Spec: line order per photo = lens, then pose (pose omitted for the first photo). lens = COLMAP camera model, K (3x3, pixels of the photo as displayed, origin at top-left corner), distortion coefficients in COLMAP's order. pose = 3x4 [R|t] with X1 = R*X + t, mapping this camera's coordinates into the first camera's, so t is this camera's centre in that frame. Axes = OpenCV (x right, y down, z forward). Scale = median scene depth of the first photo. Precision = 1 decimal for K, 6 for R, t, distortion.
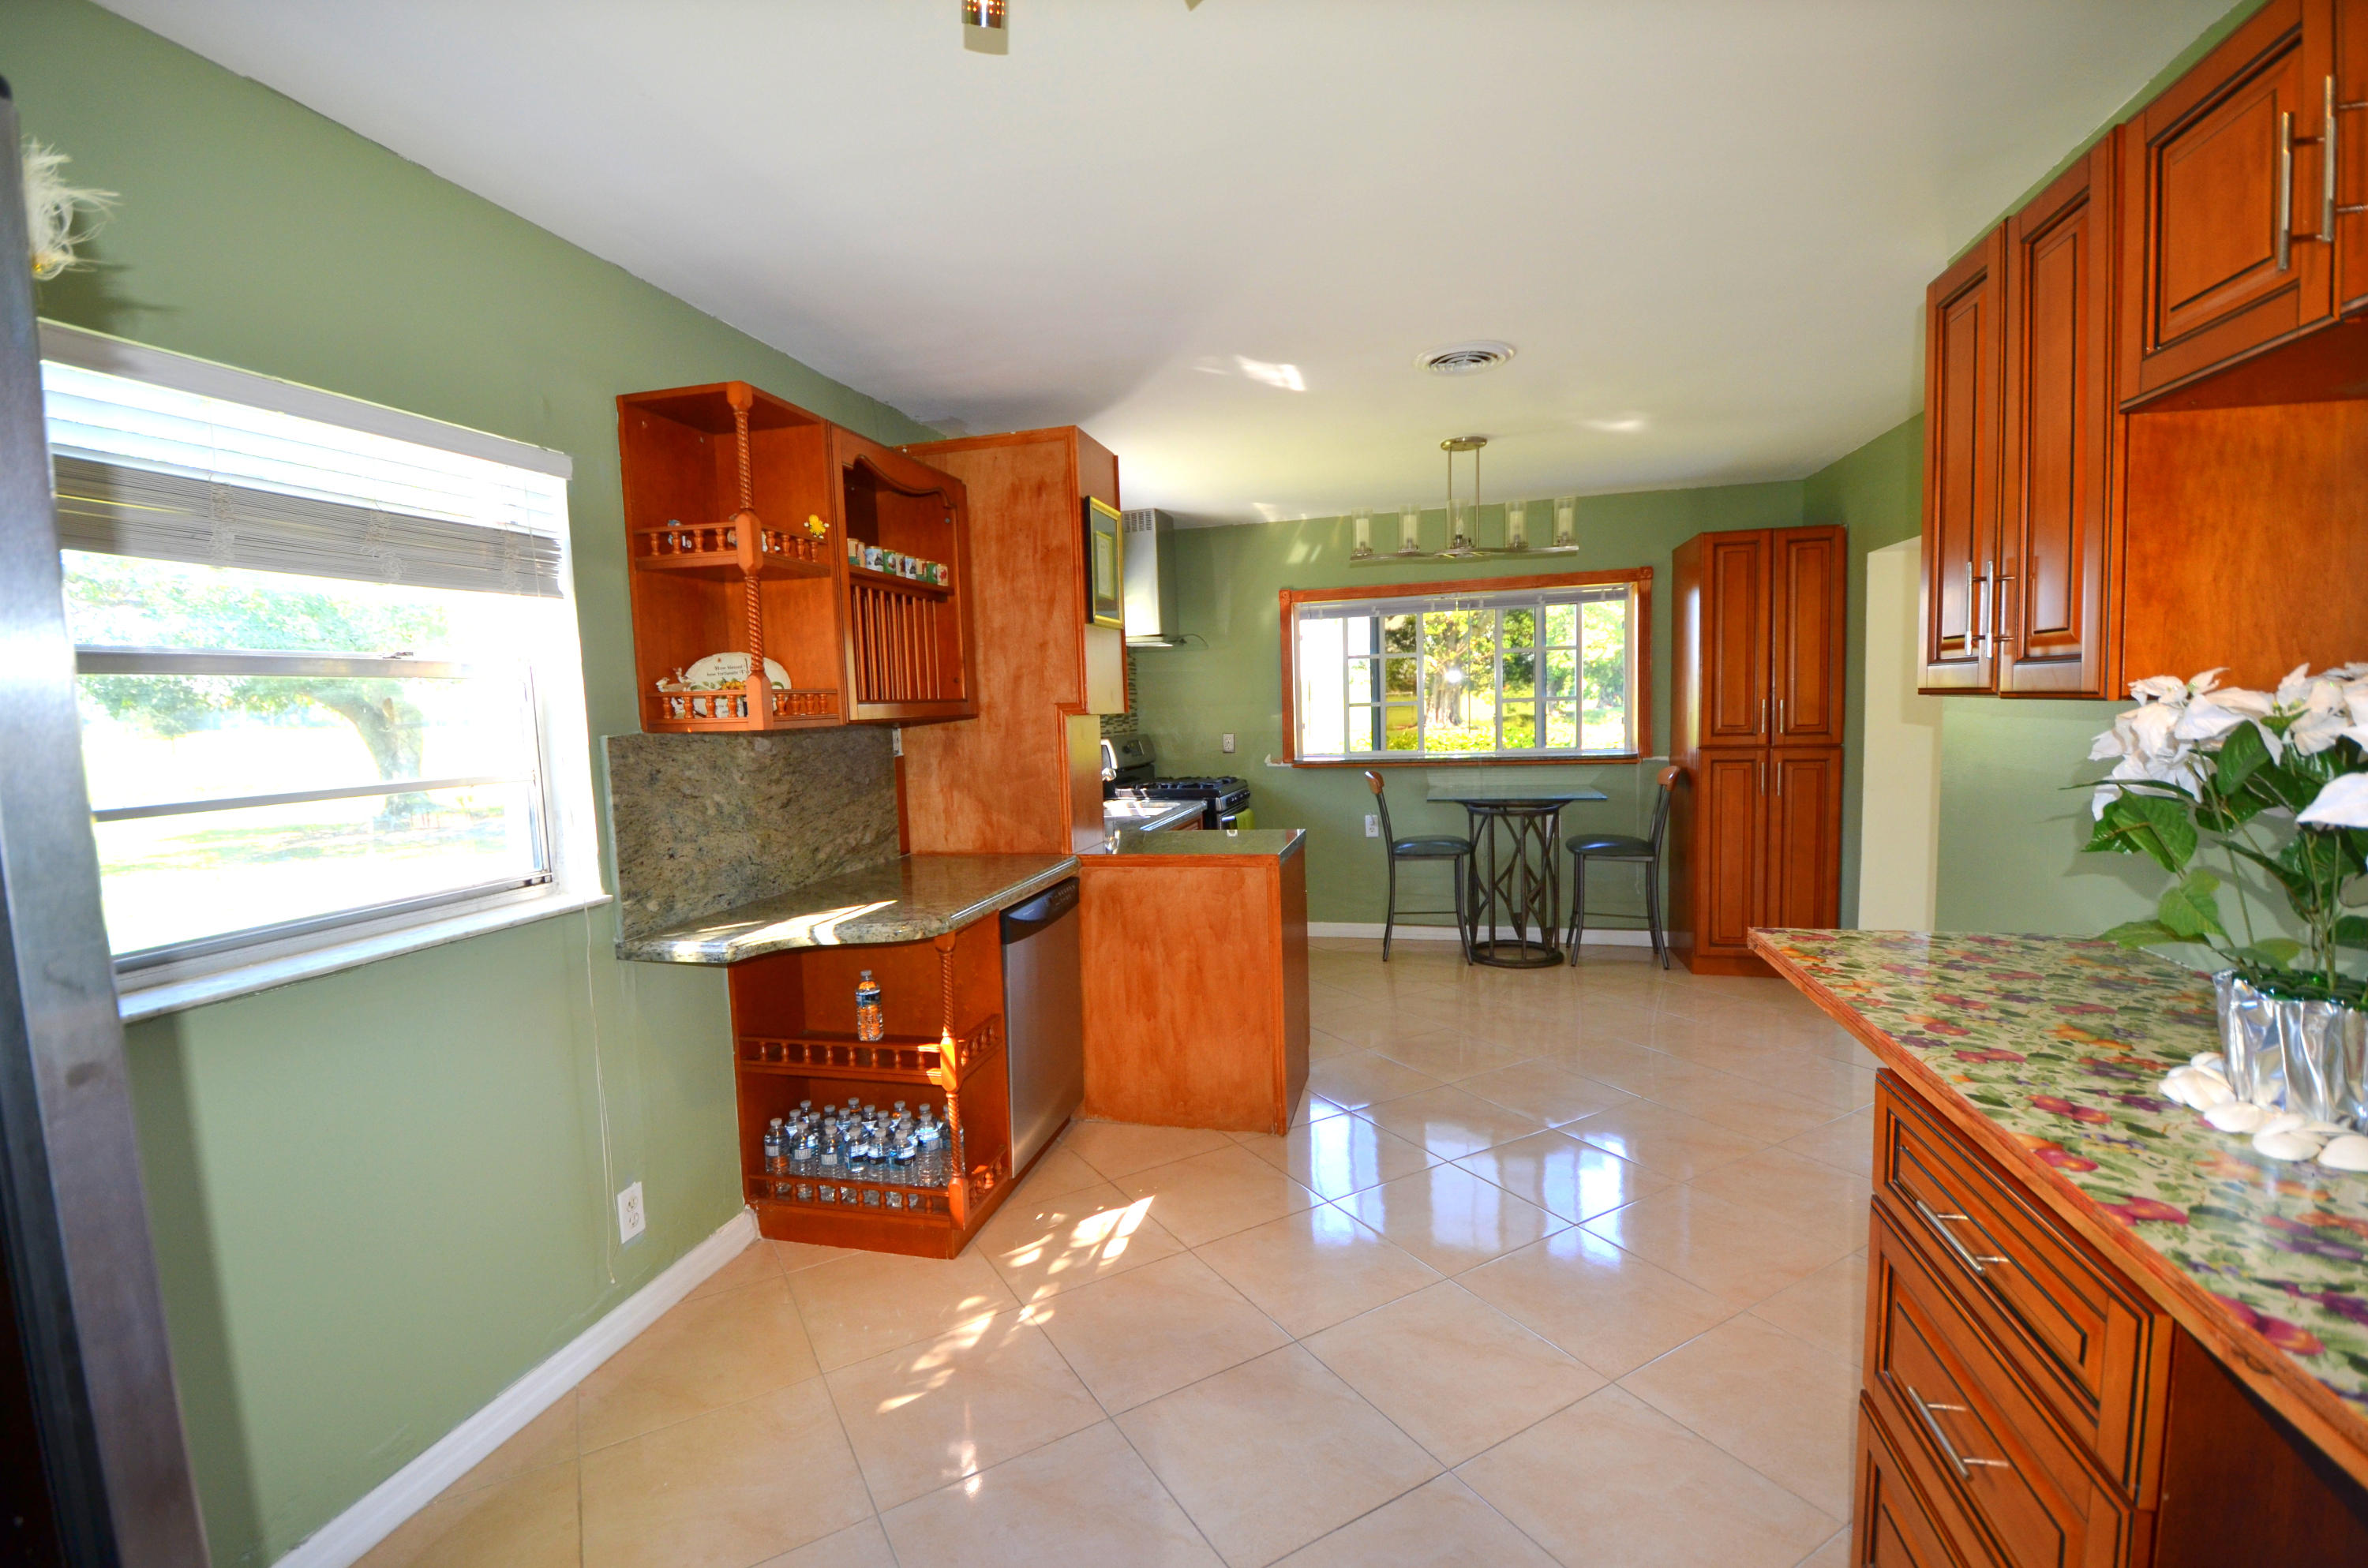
lens RADIAL K [[1047.6, 0, 1178.7], [0, 1047.6, 788.7], [0, 0, 1]] dist [0.000956, -0.014563]
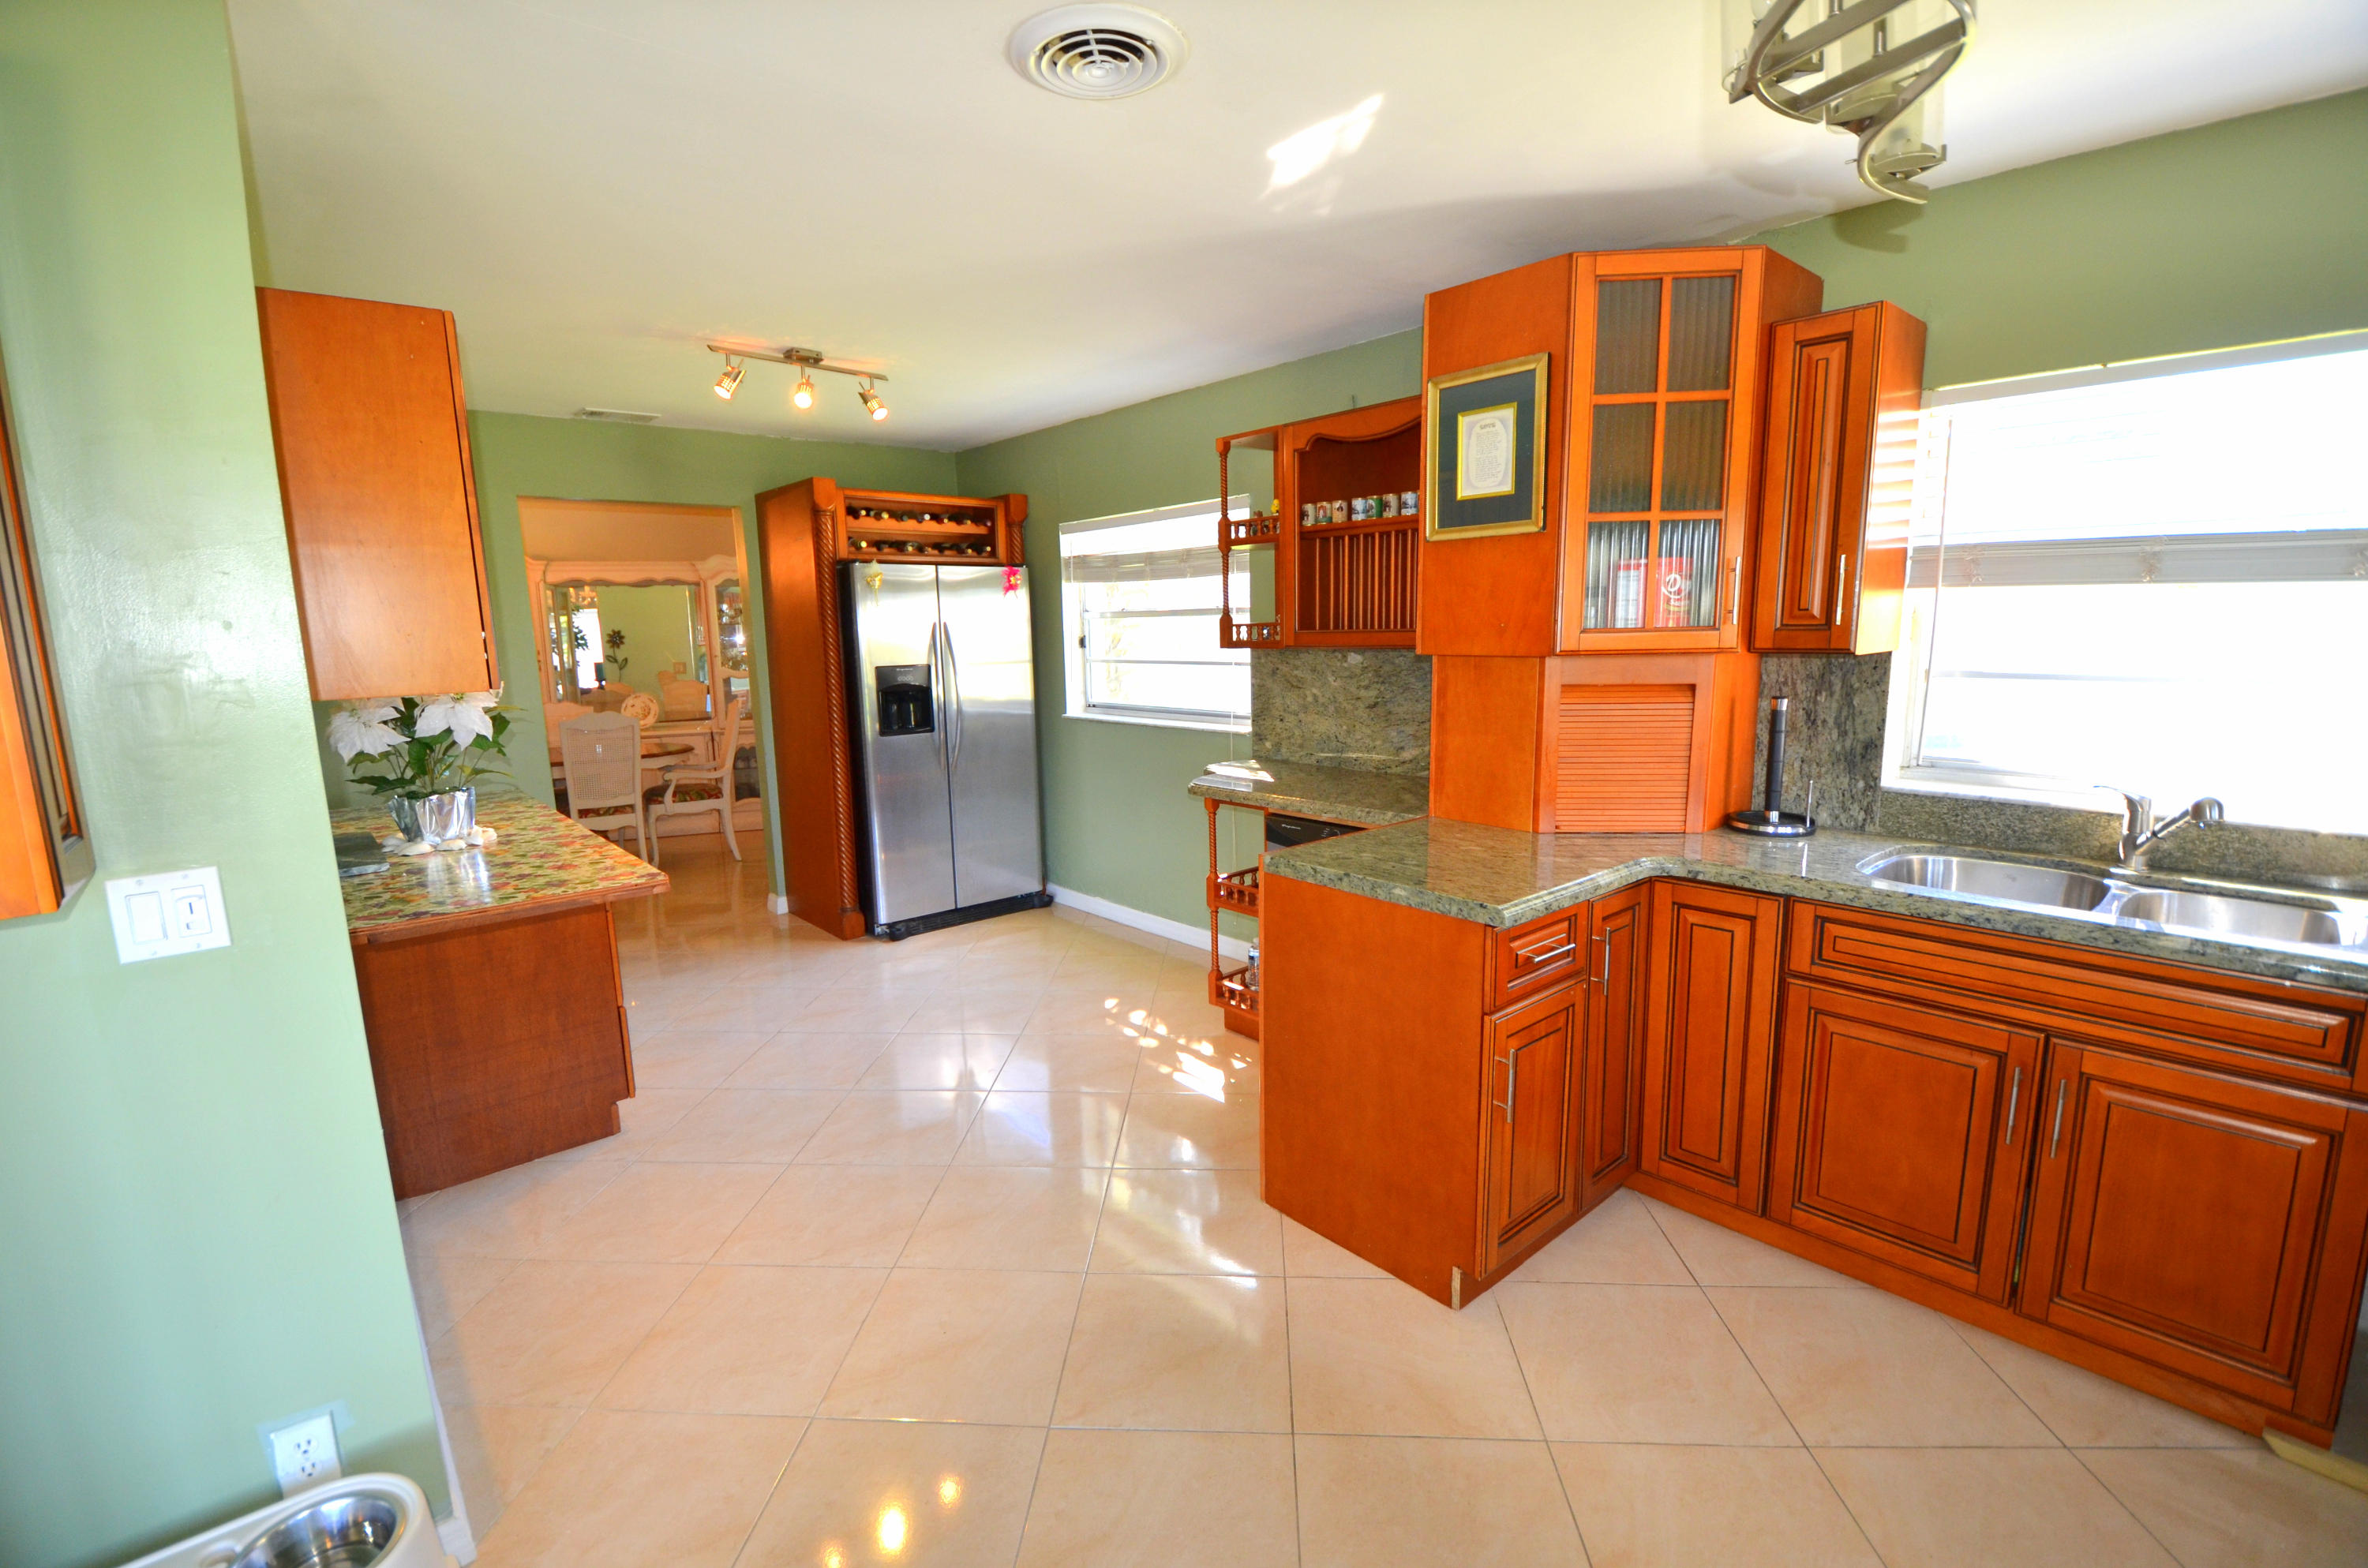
lens RADIAL K [[1025.1, 0, 1144.0], [0, 1025.1, 797.9], [0, 0, 1]] dist [0.002397, -0.014085]
pose [[-0.588374, 0.187332, -0.786589, 0.494733], [-0.018697, 0.969381, 0.244850, -0.109560], [0.808373, 0.158770, -0.566856, 0.910464]]
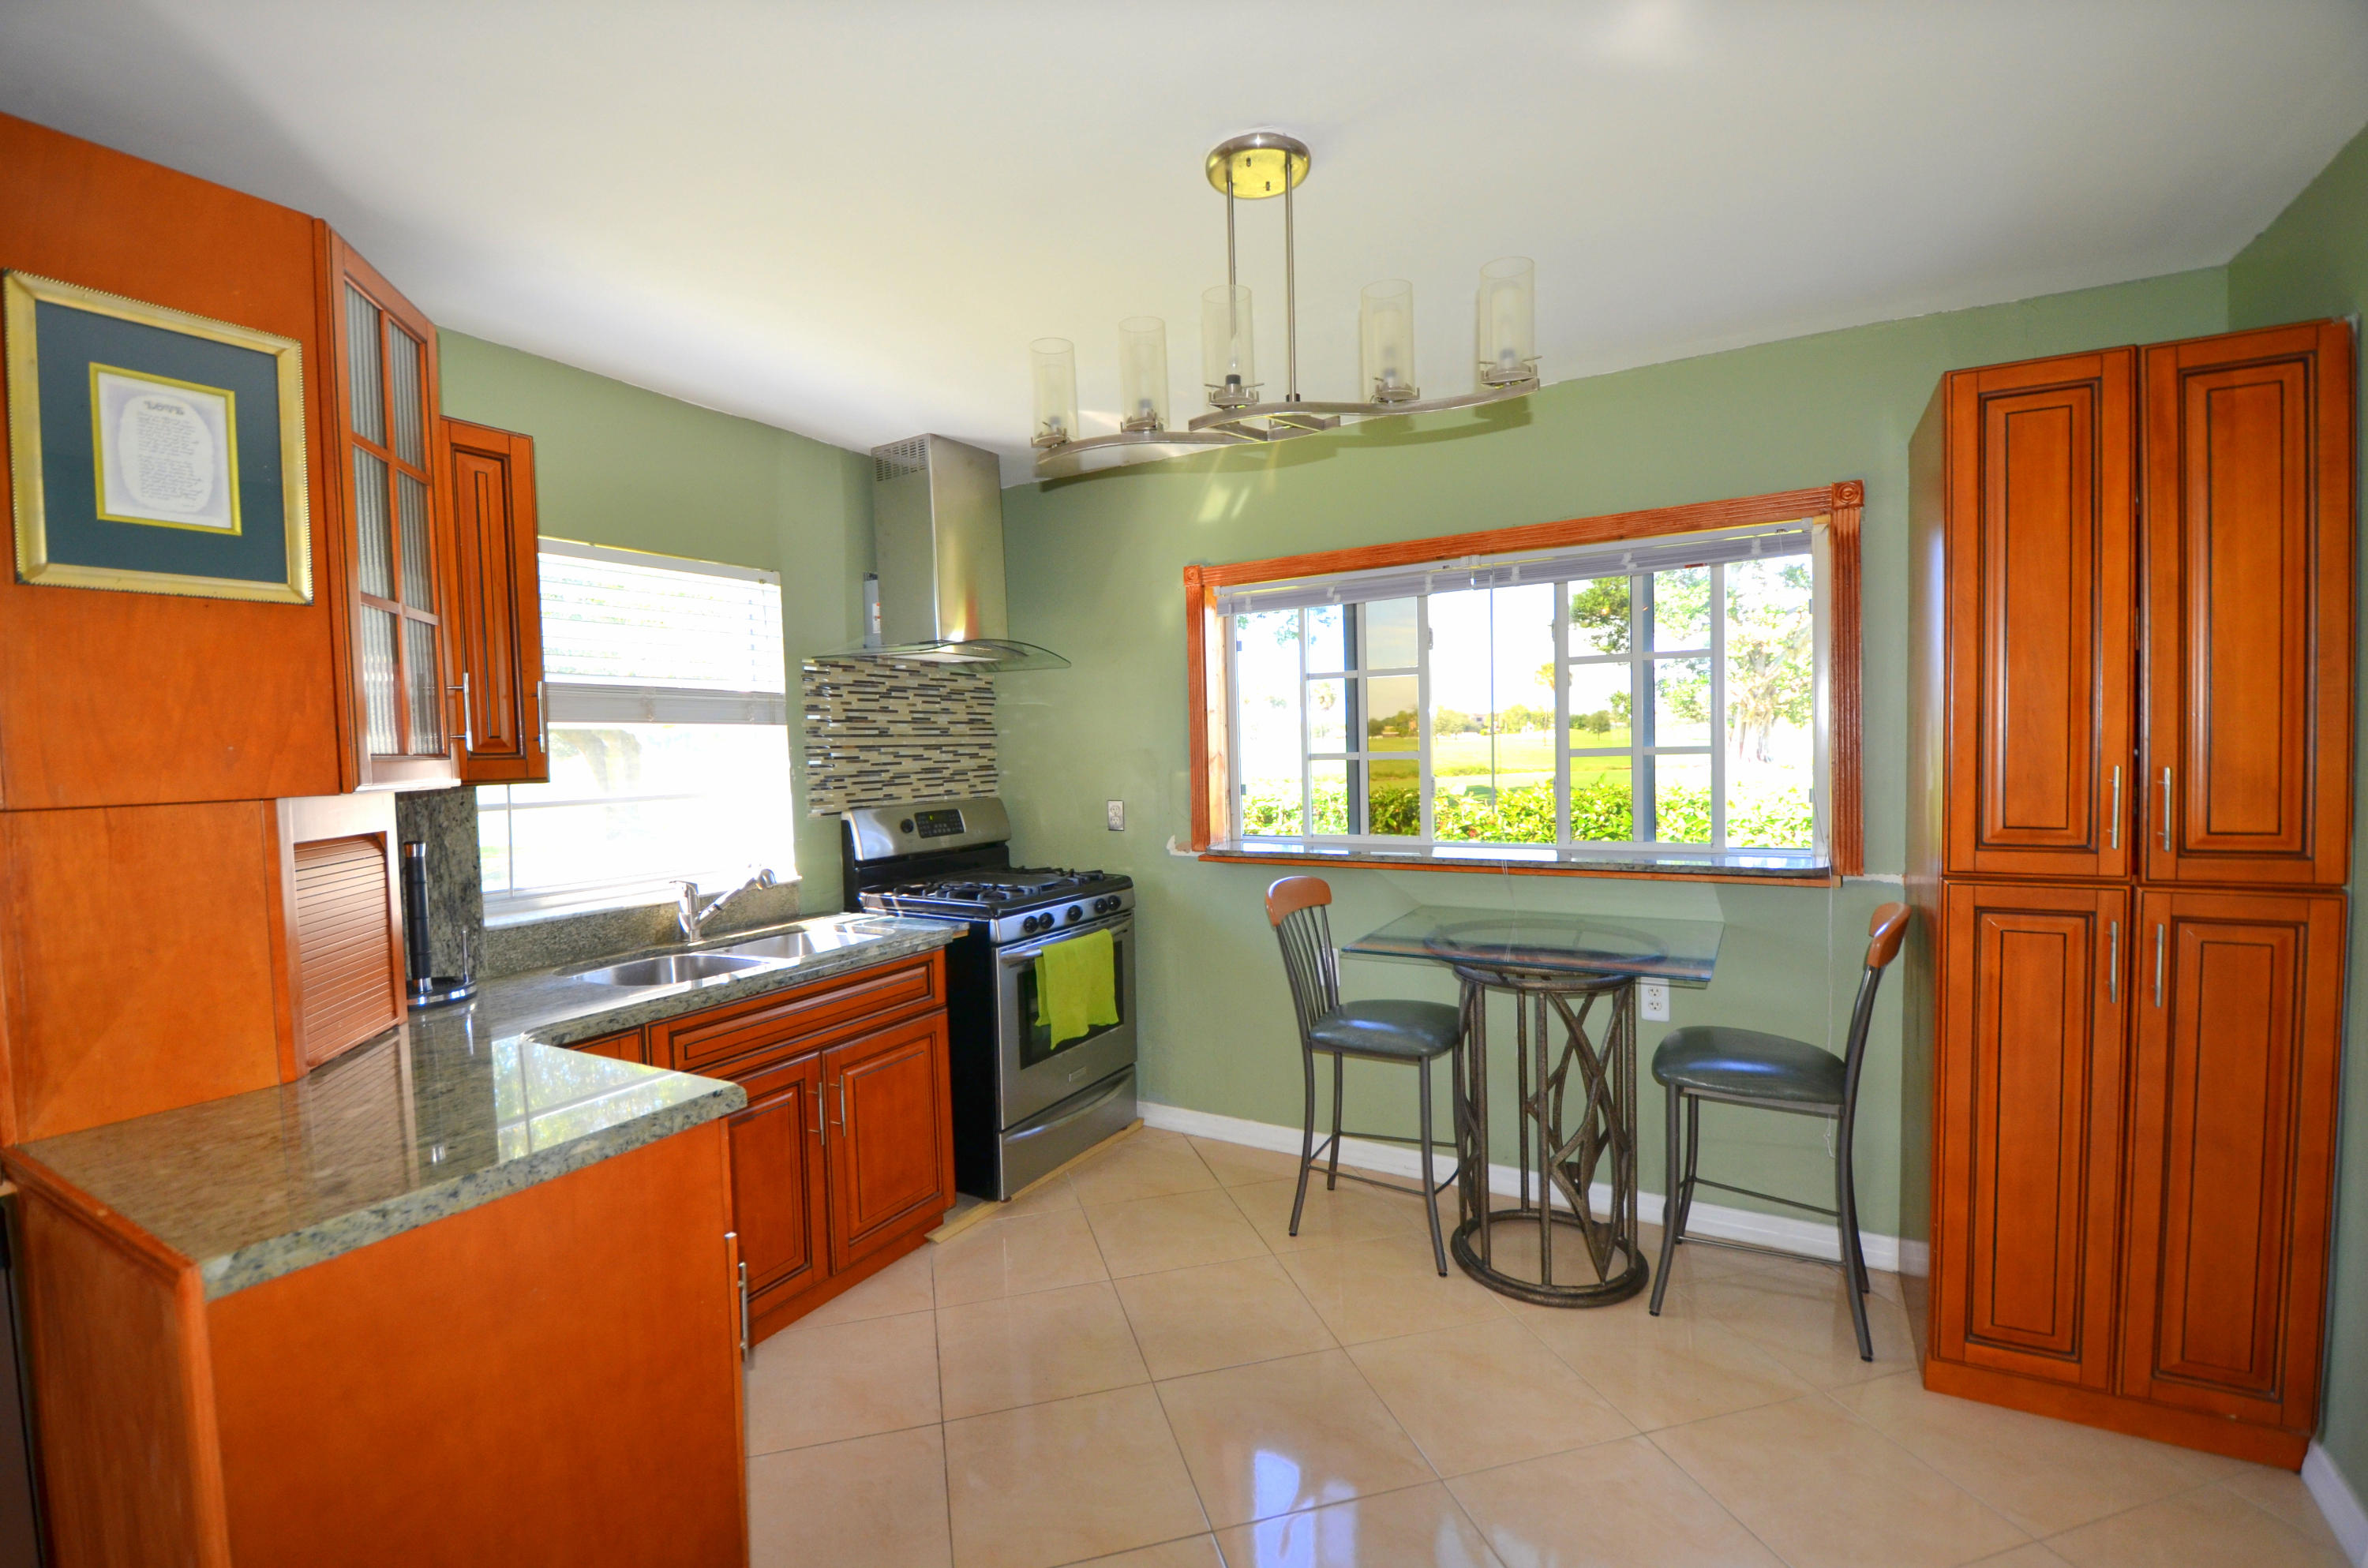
lens RADIAL K [[1047.6, 0, 1178.7], [0, 1047.6, 788.7], [0, 0, 1]] dist [0.000956, -0.014563]
pose [[0.963344, 0.019082, -0.267590, 0.311076], [-0.026584, 0.999348, -0.024443, -0.055962], [0.266949, 0.030660, 0.963223, 0.506988]]
